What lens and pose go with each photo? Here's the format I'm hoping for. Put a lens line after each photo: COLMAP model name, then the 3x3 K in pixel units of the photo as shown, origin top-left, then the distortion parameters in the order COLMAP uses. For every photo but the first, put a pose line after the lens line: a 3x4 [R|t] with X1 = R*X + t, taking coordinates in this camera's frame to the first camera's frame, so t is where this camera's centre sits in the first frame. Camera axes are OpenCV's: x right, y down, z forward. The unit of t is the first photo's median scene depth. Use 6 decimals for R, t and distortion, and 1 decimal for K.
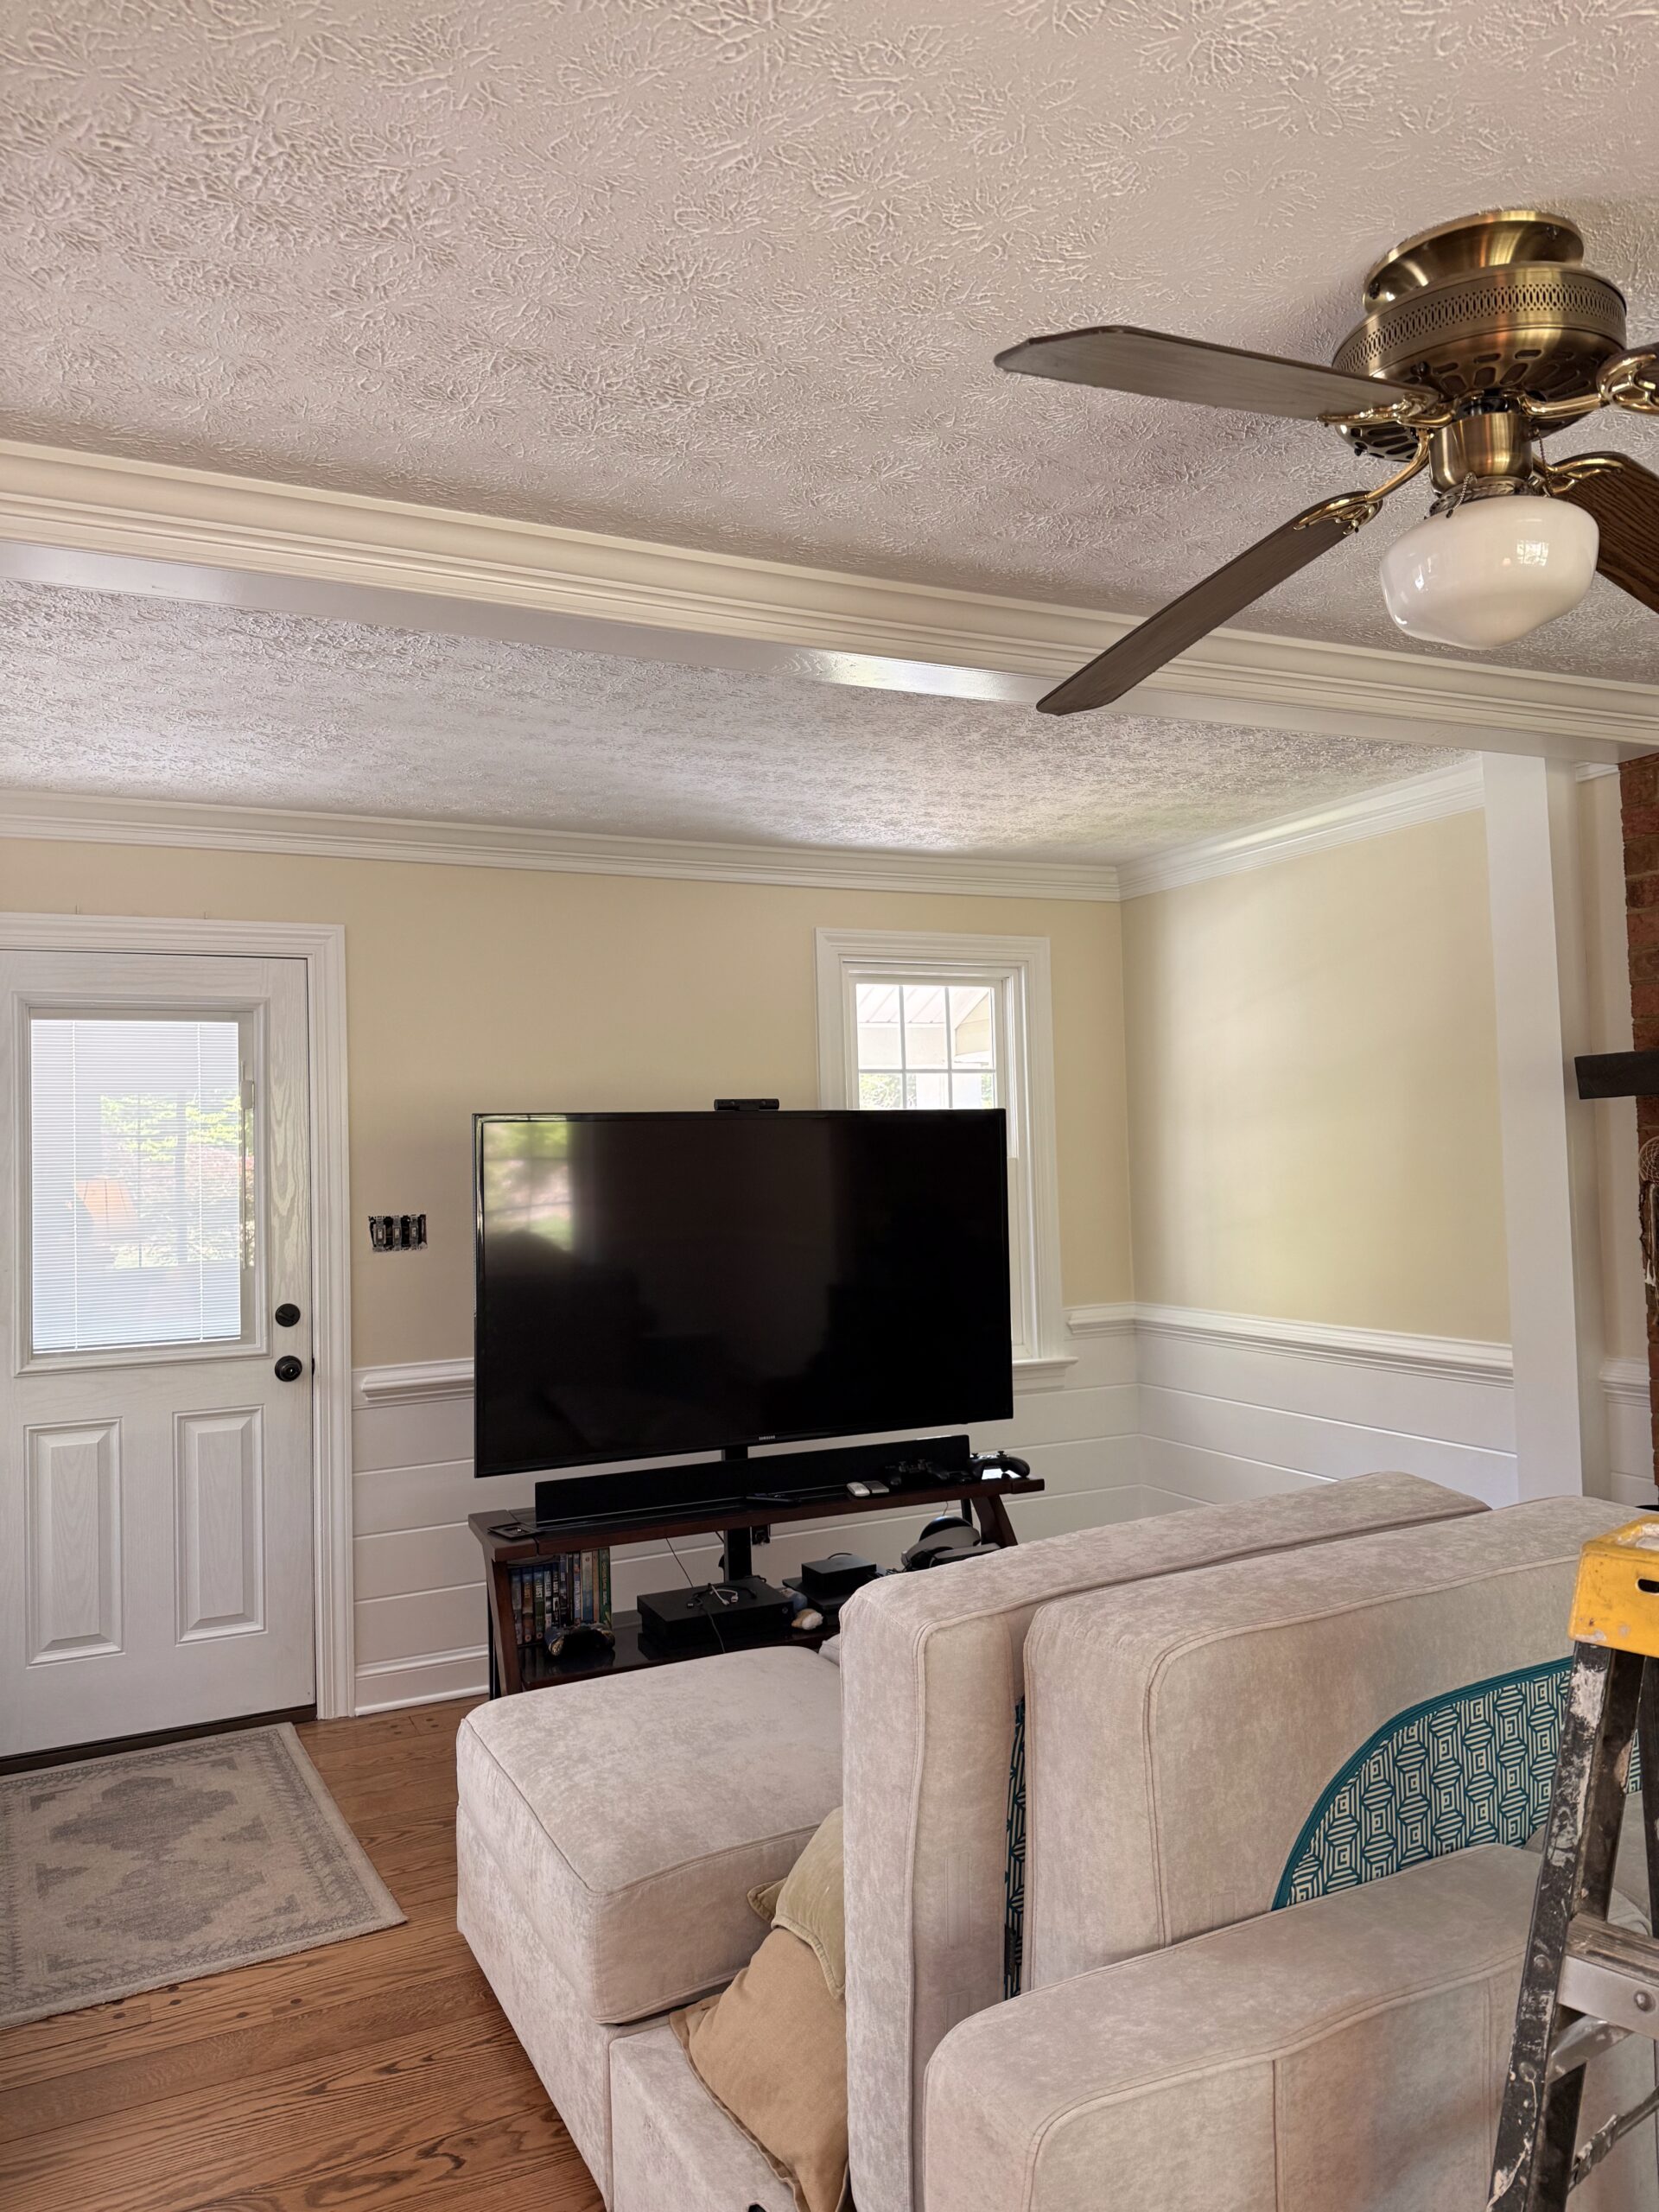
lens RADIAL K [[1539.2, 0, 821.9], [0, 1539.2, 1102.0], [0, 0, 1]] dist [-0.000025, -0.004321]
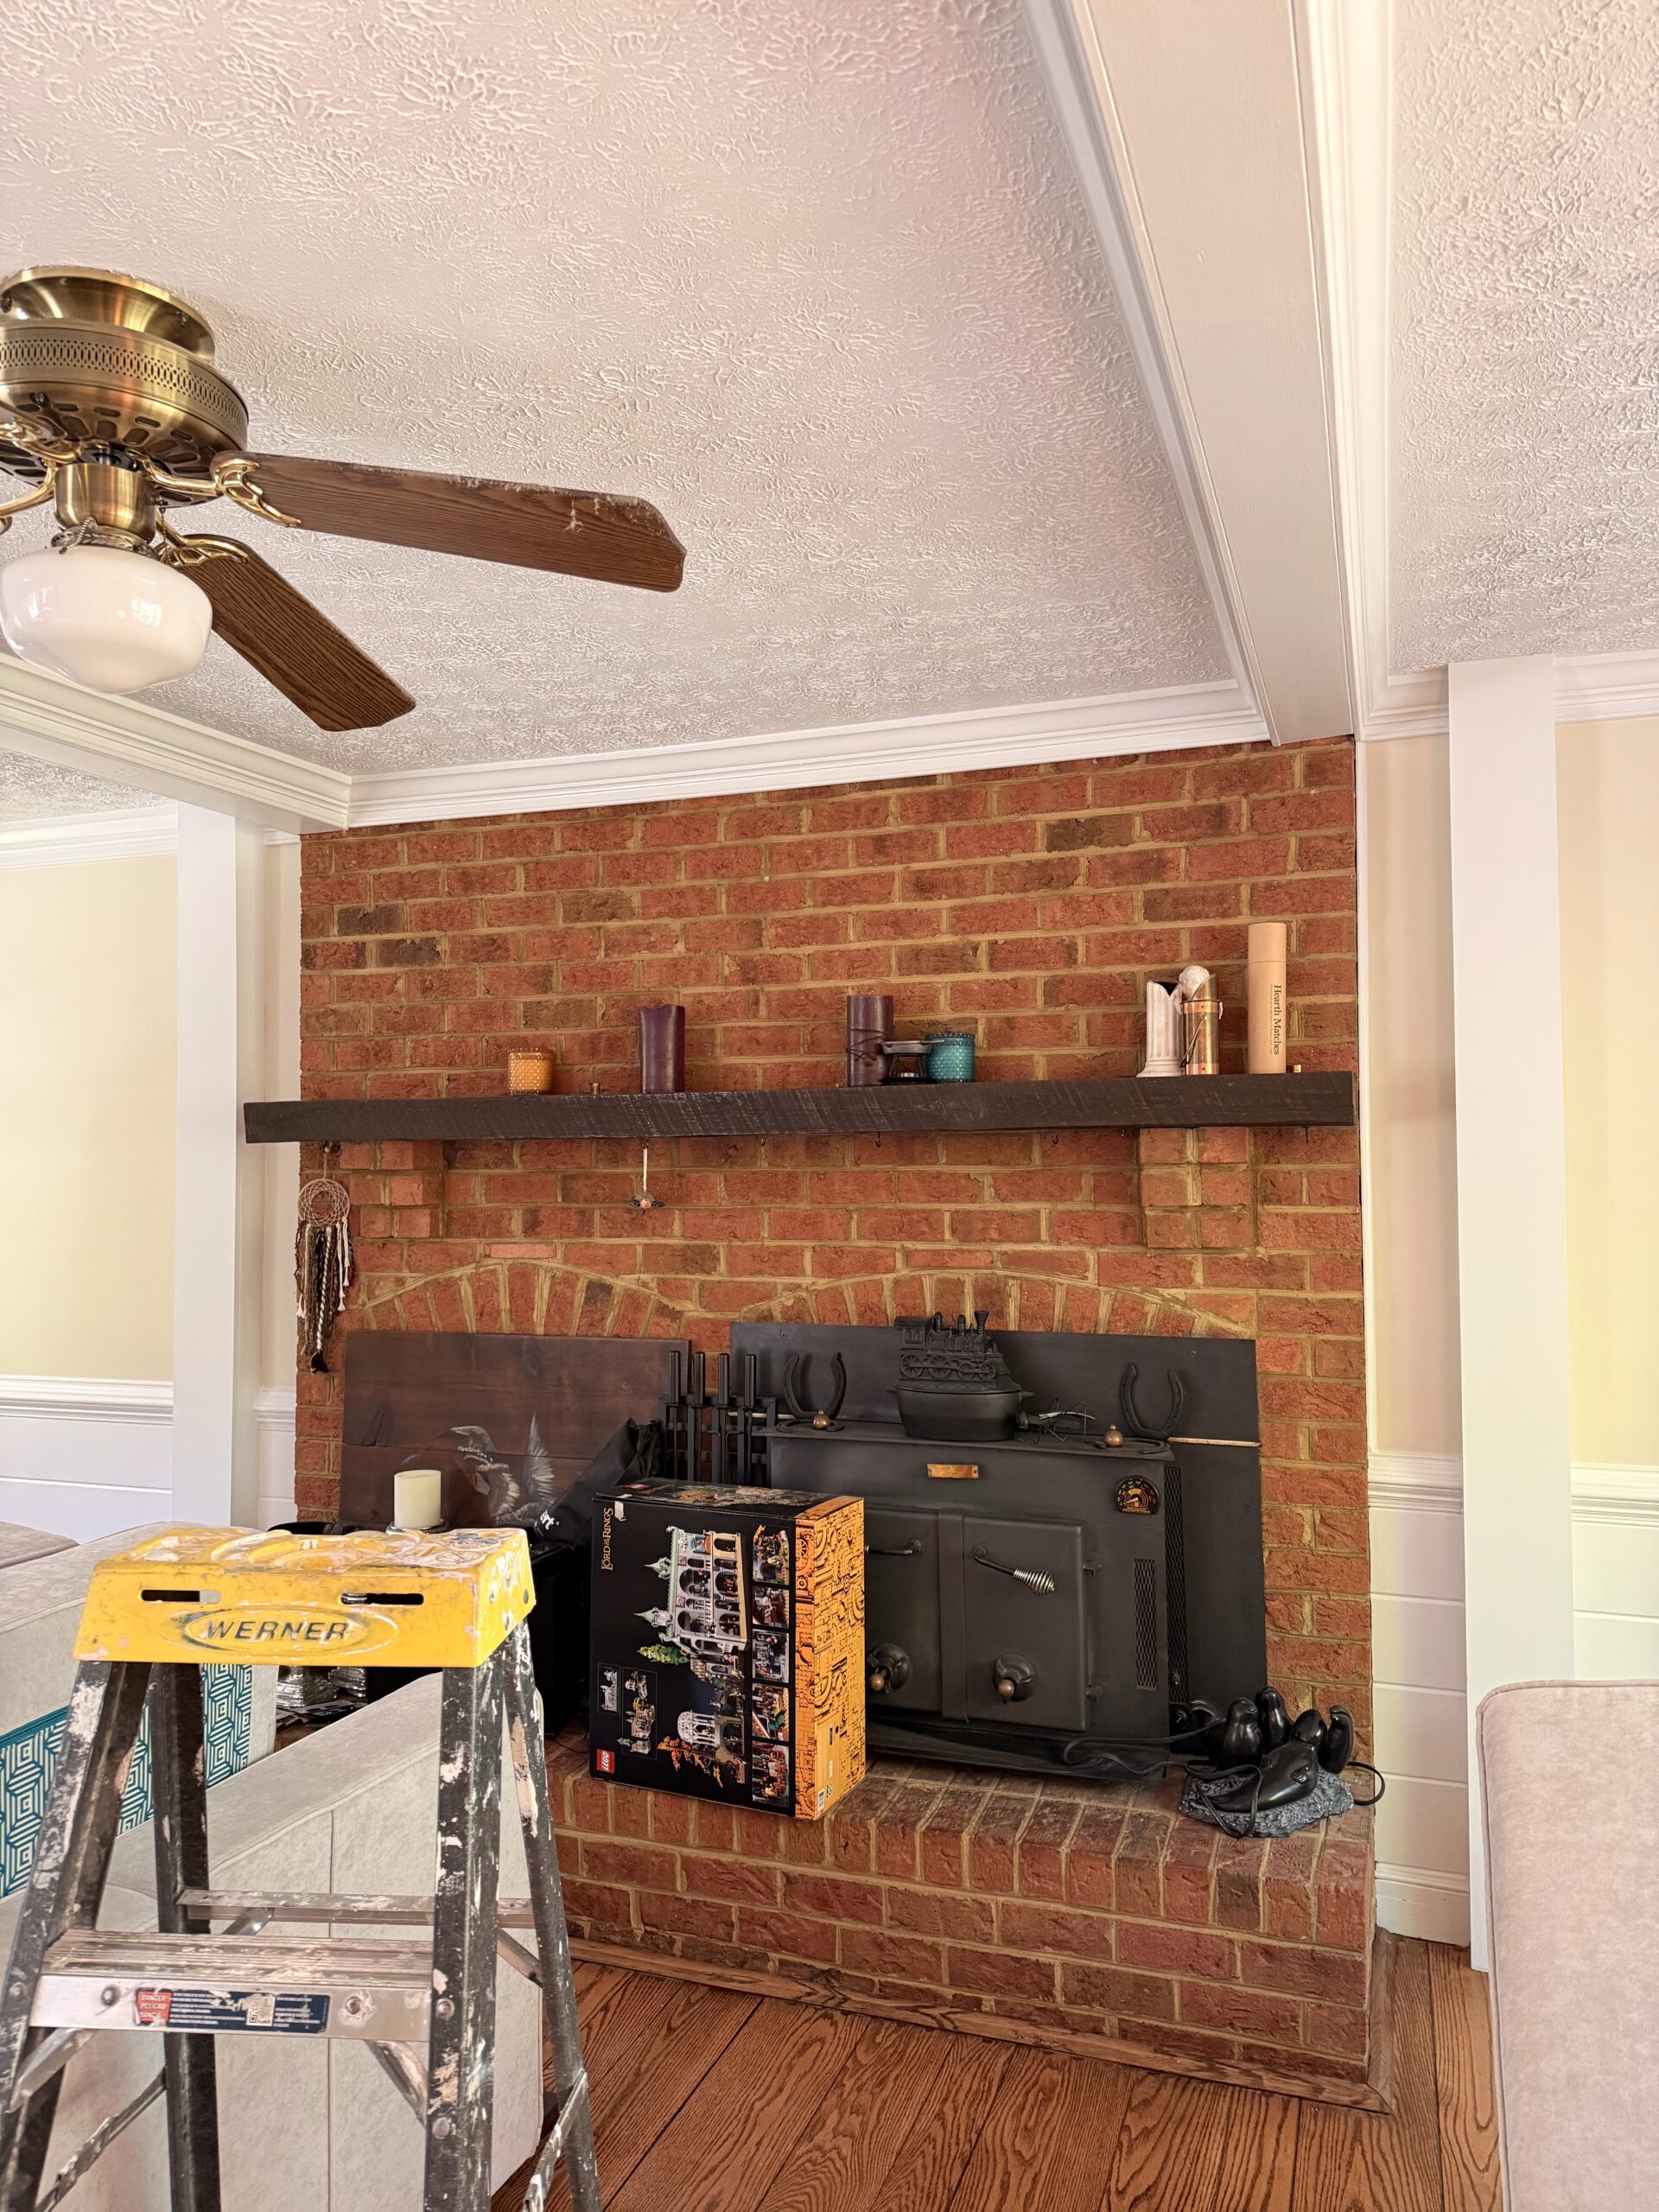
lens RADIAL K [[1539.2, 0, 827.4], [0, 1539.2, 1109.0], [0, 0, 1]] dist [-0.000025, -0.004321]
pose [[0.717233, 0.056600, 0.694531, 0.087895], [-0.039934, 0.998396, -0.040124, 0.002262], [-0.695688, 0.001043, 0.718343, -0.068209]]
